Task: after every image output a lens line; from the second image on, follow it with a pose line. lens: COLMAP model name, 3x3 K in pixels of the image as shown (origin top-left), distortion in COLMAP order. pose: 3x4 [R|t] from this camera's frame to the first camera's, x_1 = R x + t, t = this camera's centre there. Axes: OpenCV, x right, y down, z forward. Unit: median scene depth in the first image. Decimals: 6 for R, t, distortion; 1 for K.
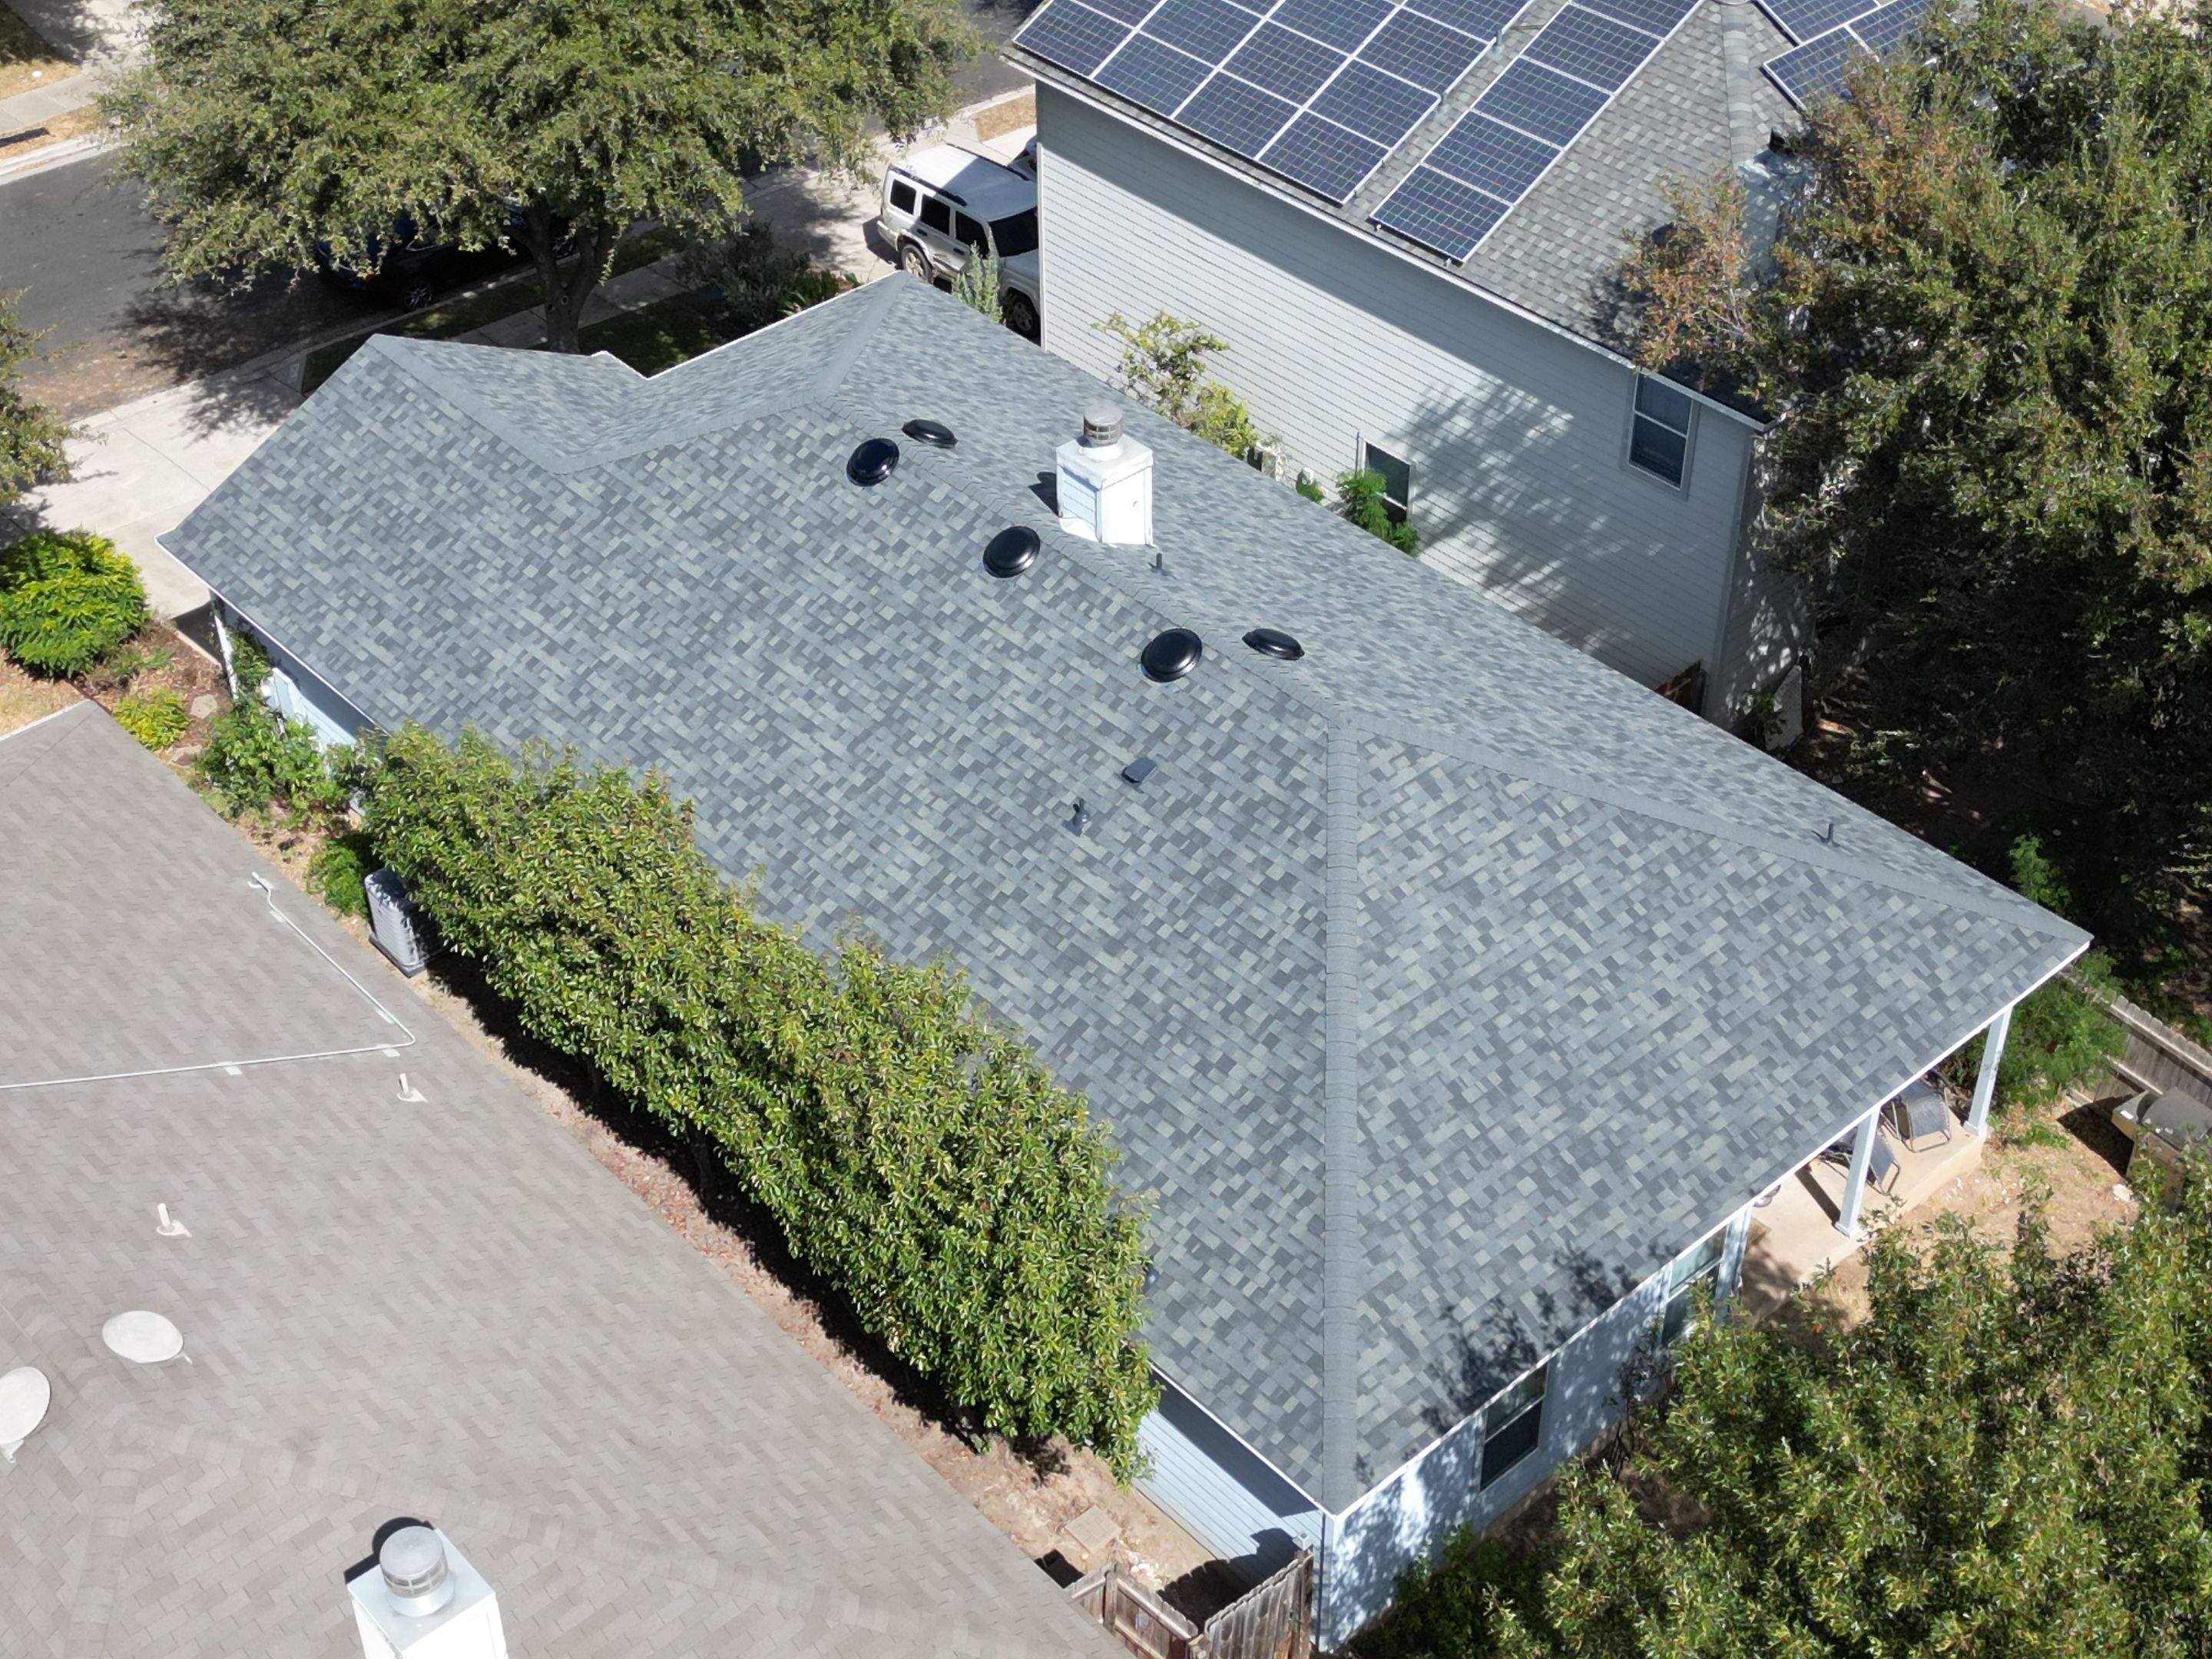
lens RADIAL K [[3078.0, 0, 1099.2], [0, 3078.0, 834.1], [0, 0, 1]] dist [0.195986, -0.638515]
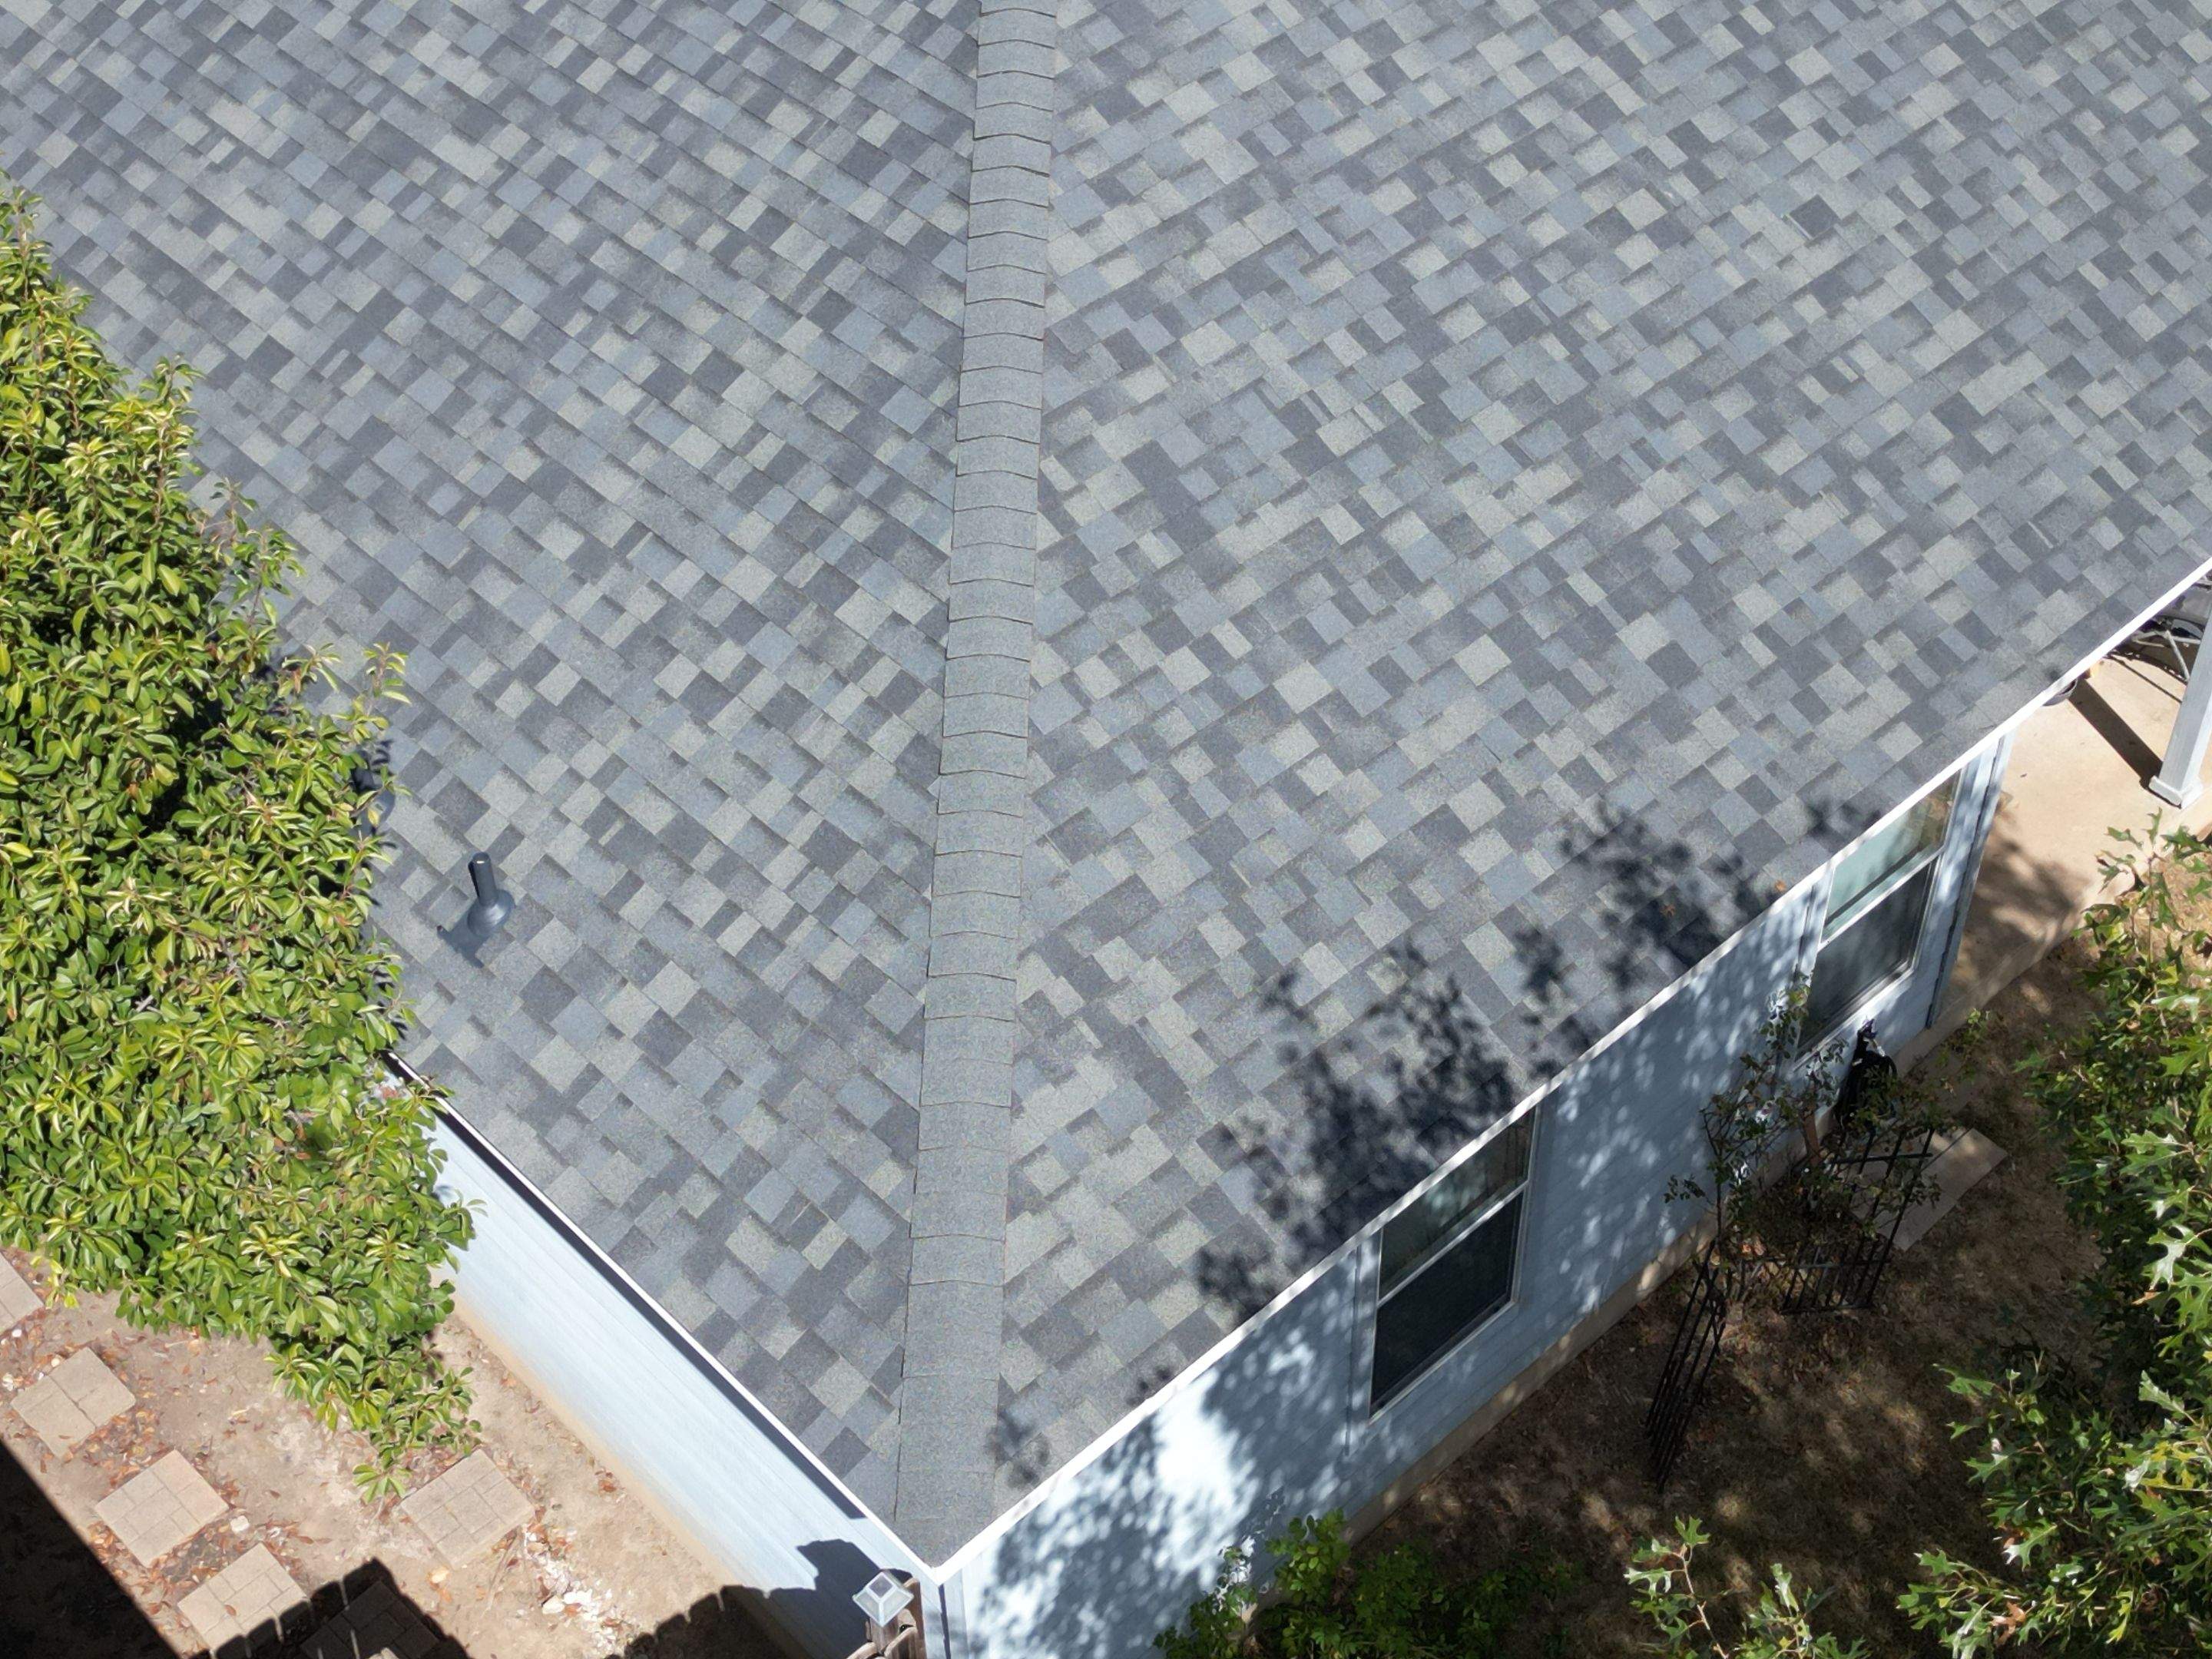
lens RADIAL K [[3078.0, 0, 1099.2], [0, 3078.0, 834.1], [0, 0, 1]] dist [0.195986, -0.638515]
pose [[0.999797, -0.018756, 0.007399, 0.082071], [0.017943, 0.995052, 0.097721, 0.091466], [-0.009195, -0.097568, 0.995186, 0.579188]]
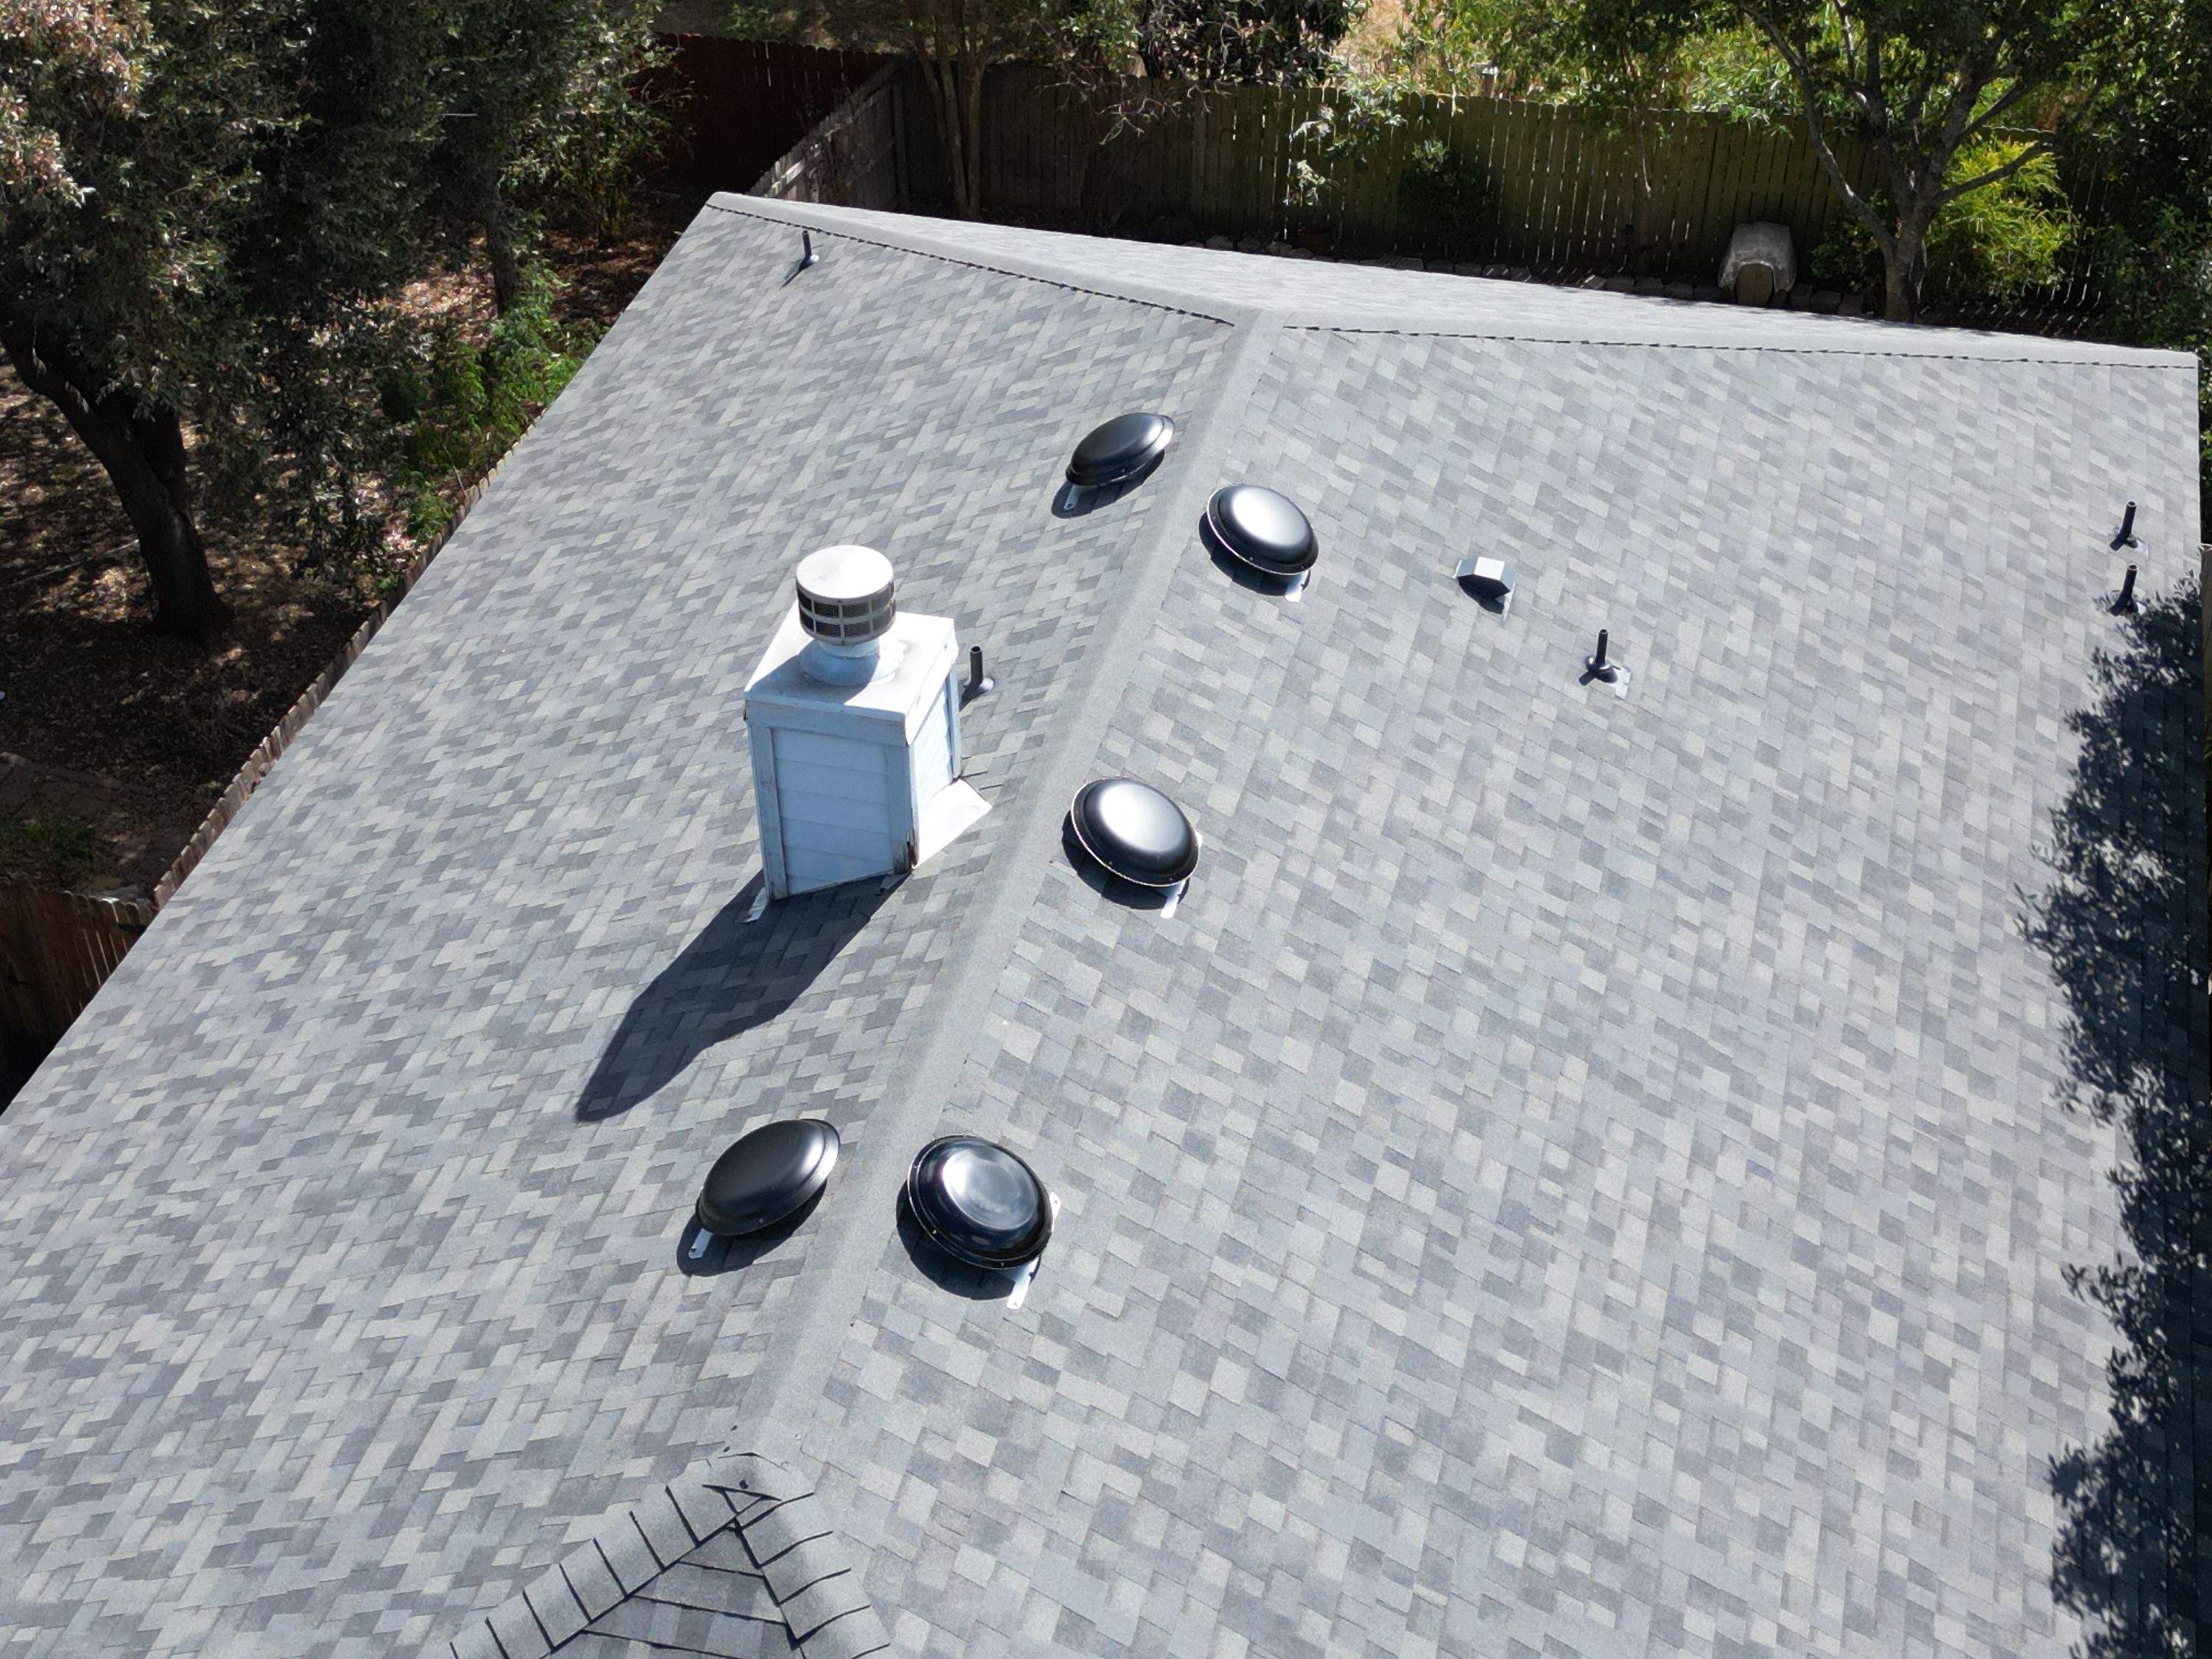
lens RADIAL K [[3078.0, 0, 1099.2], [0, 3078.0, 834.1], [0, 0, 1]] dist [0.195986, -0.638515]
pose [[-0.547604, -0.511316, 0.662334, -0.330581], [0.540973, 0.387531, 0.746437, -0.444744], [-0.638339, 0.767057, 0.064394, 1.072453]]
